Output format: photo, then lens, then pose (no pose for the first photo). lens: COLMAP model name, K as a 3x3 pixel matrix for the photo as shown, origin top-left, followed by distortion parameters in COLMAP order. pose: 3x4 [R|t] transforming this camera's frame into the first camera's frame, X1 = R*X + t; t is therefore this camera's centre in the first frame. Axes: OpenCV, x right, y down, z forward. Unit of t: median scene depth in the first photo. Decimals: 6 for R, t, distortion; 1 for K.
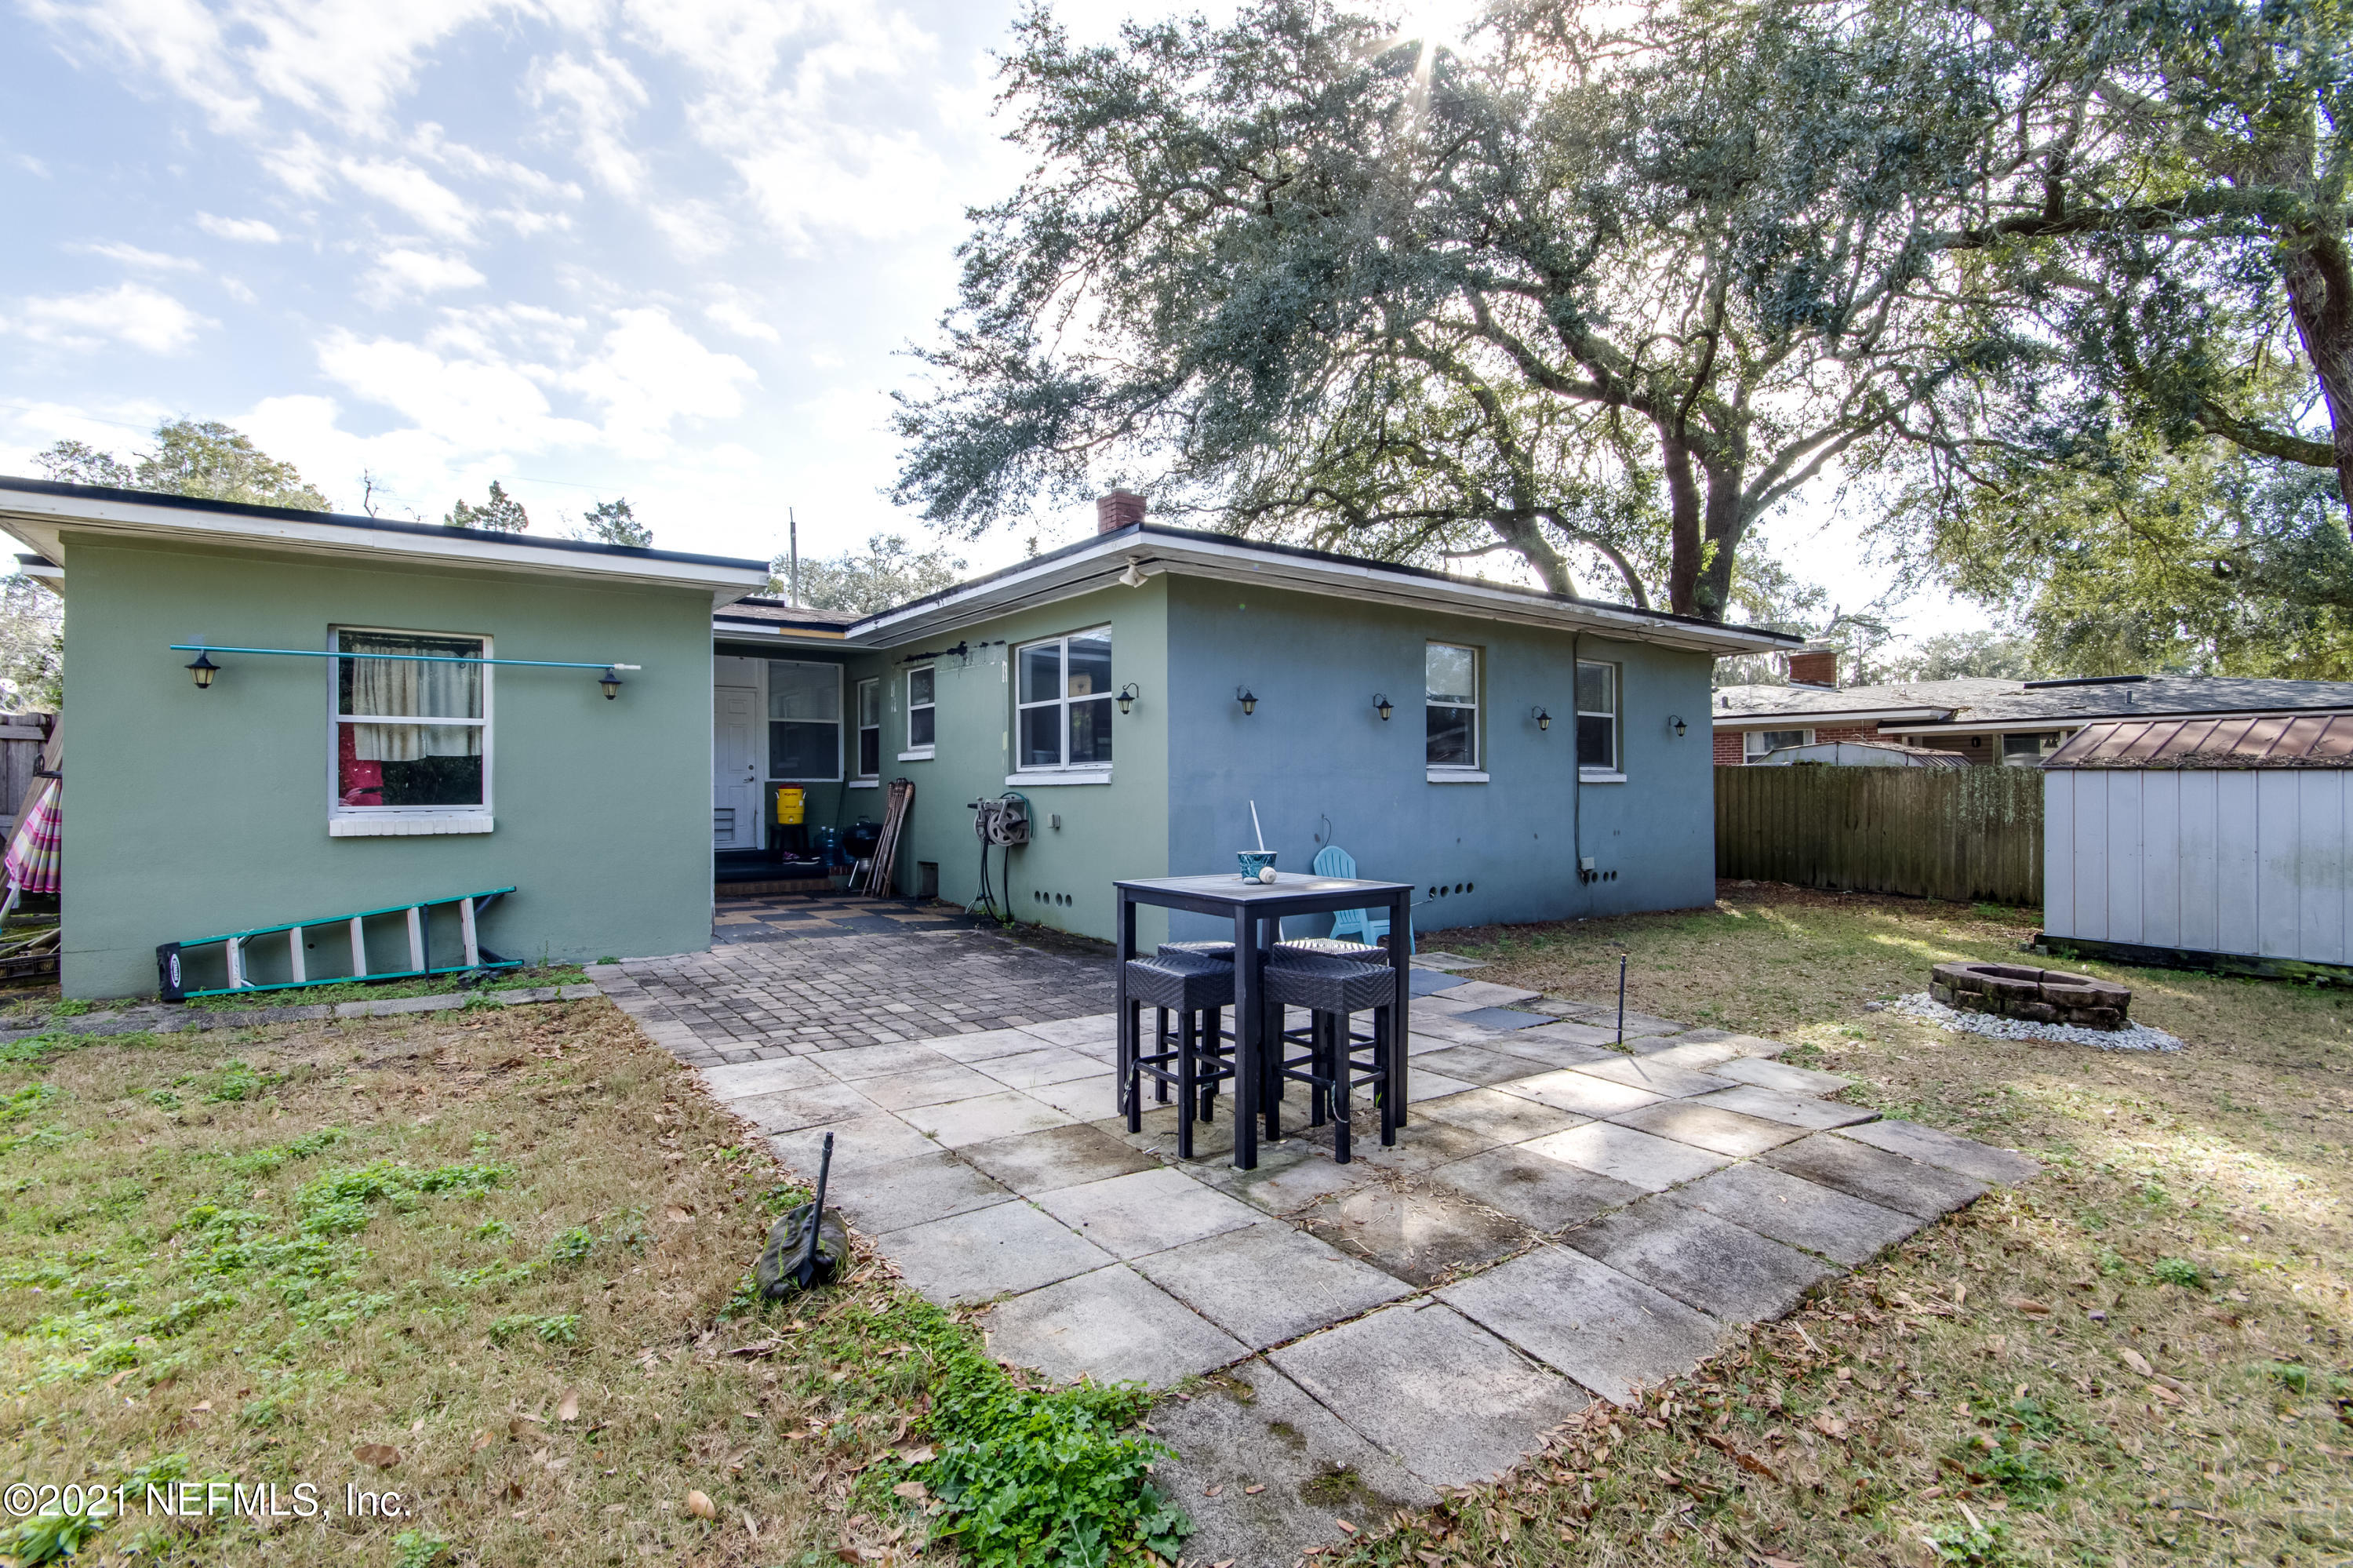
lens RADIAL K [[1092.9, 0, 1179.0], [0, 1092.9, 788.5], [0, 0, 1]] dist [0.005370, 0.001335]
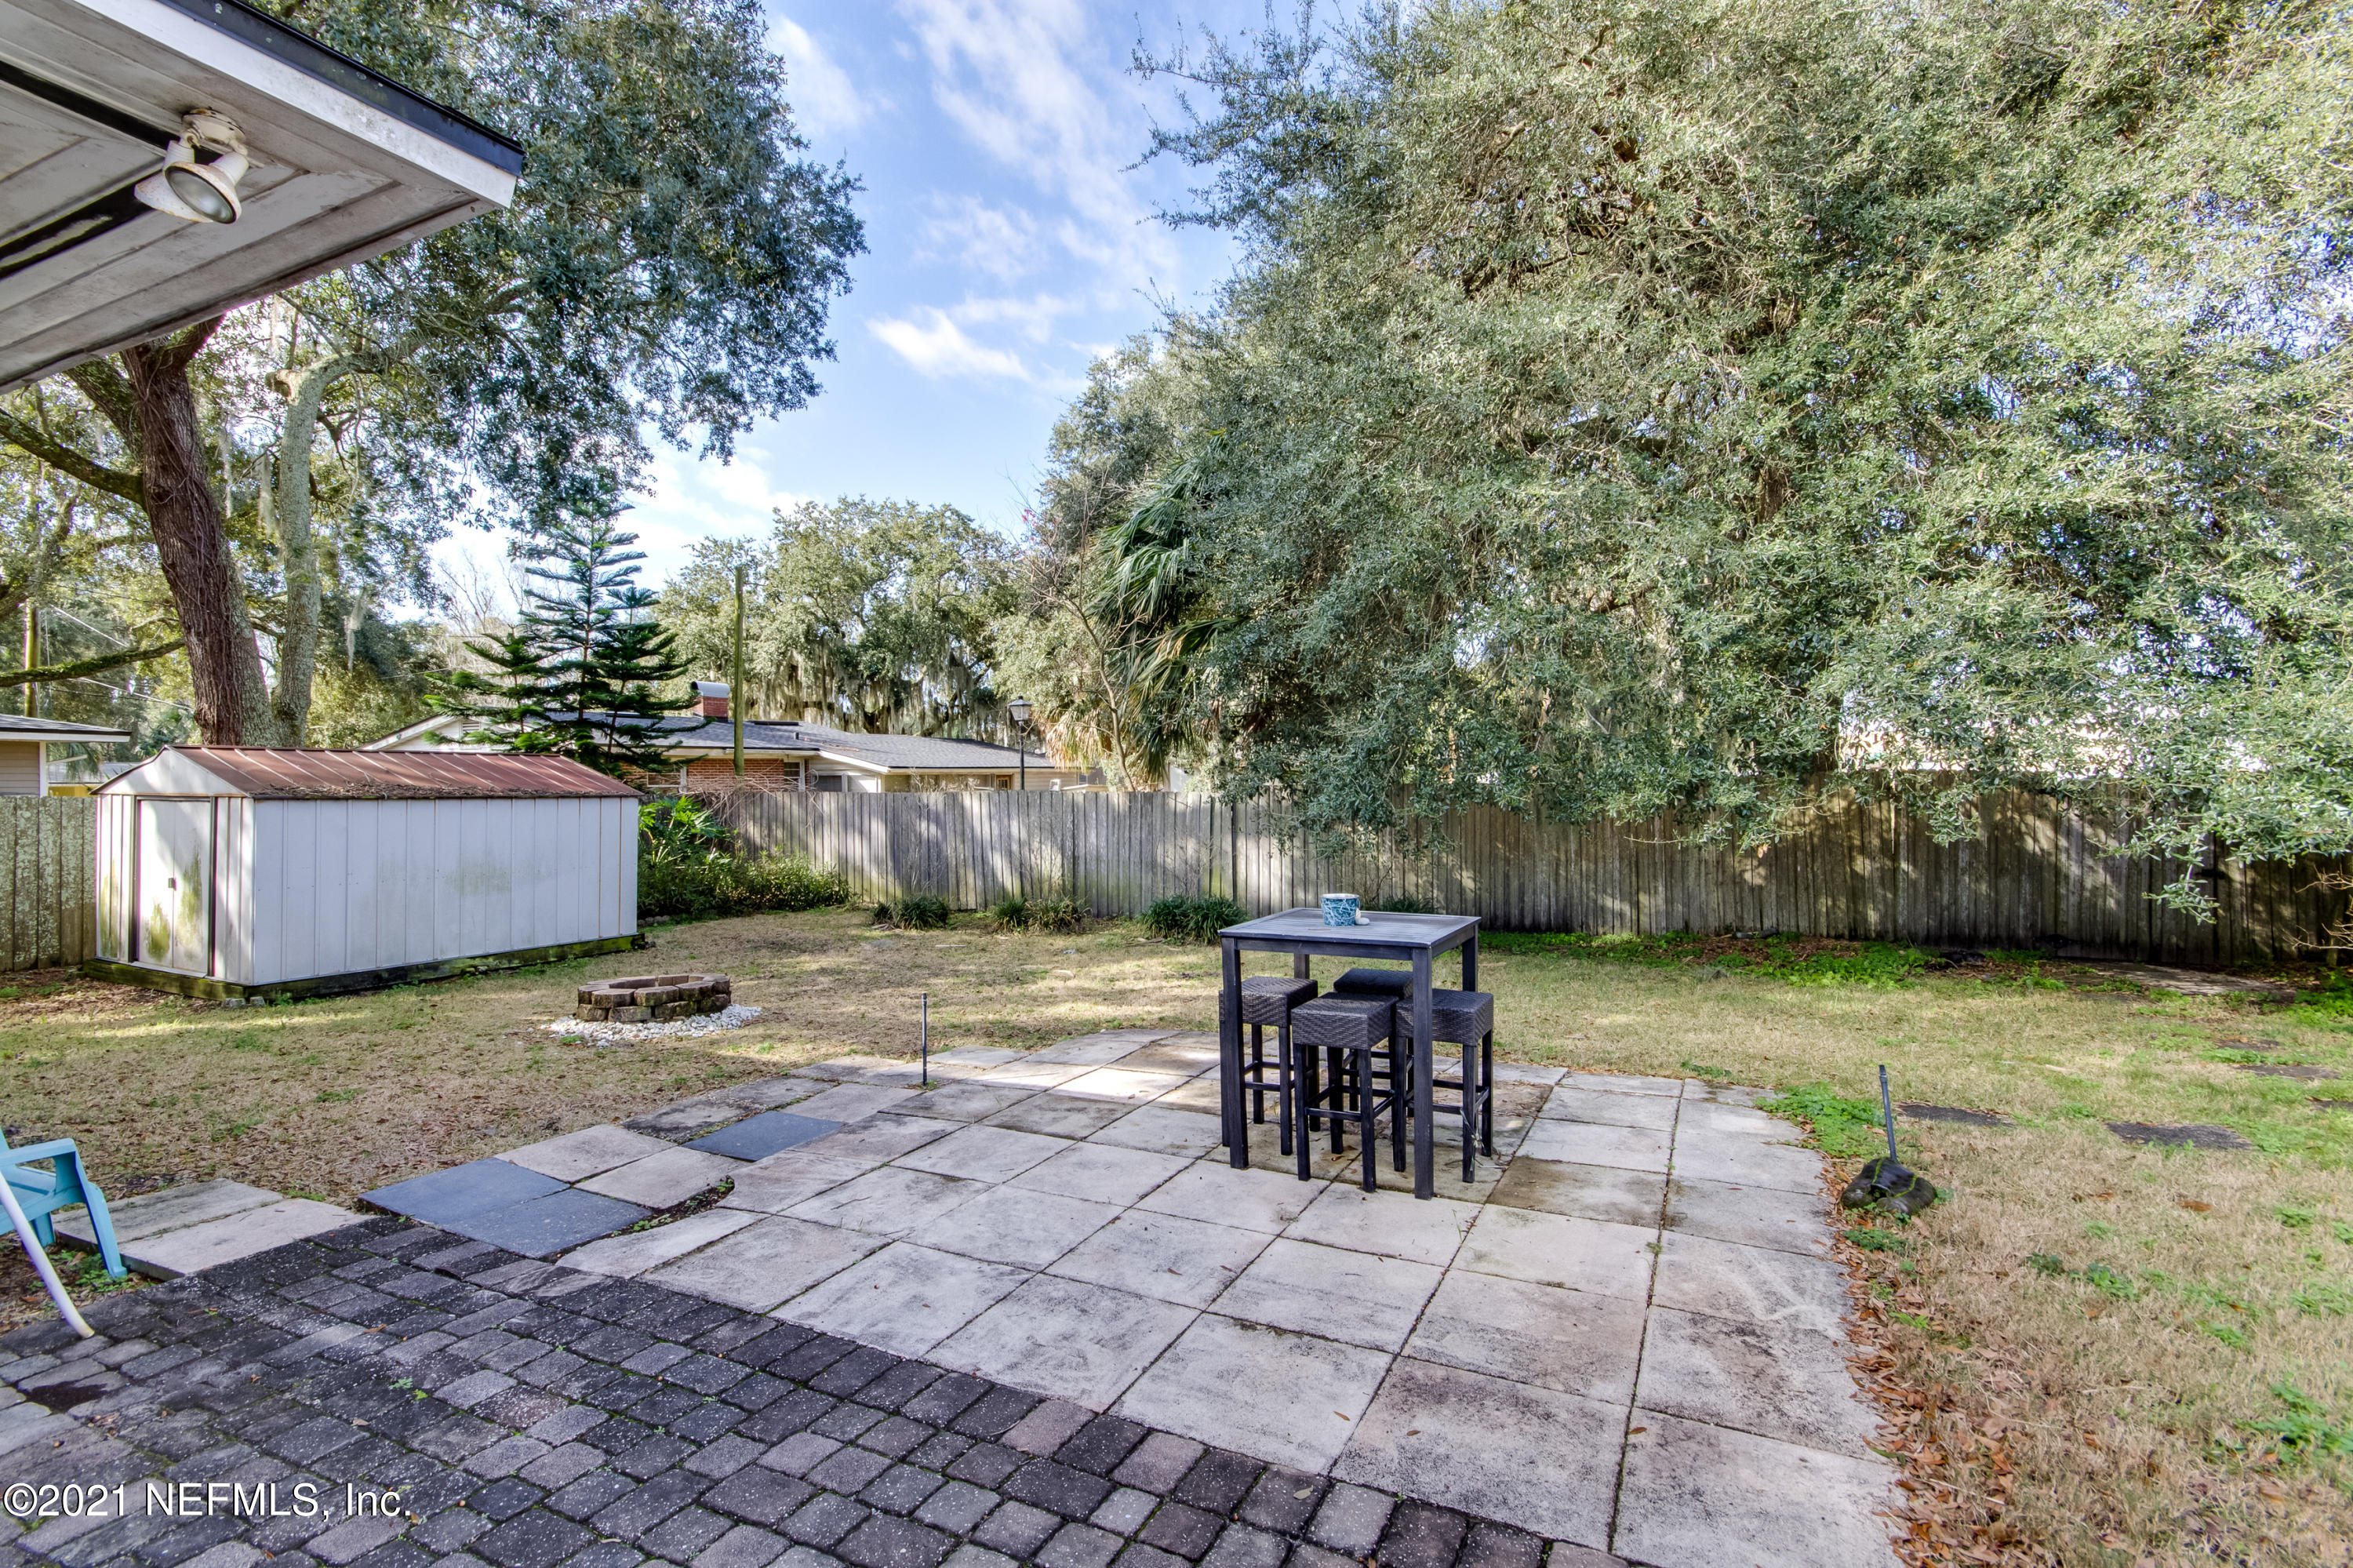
lens RADIAL K [[1092.9, 0, 1182.9], [0, 1092.9, 777.0], [0, 0, 1]] dist [0.005370, 0.001335]
pose [[-0.467478, 0.015132, 0.883875, -0.594594], [0.004923, 0.999883, -0.014514, -0.029449], [-0.883991, -0.002434, -0.467498, 1.256886]]
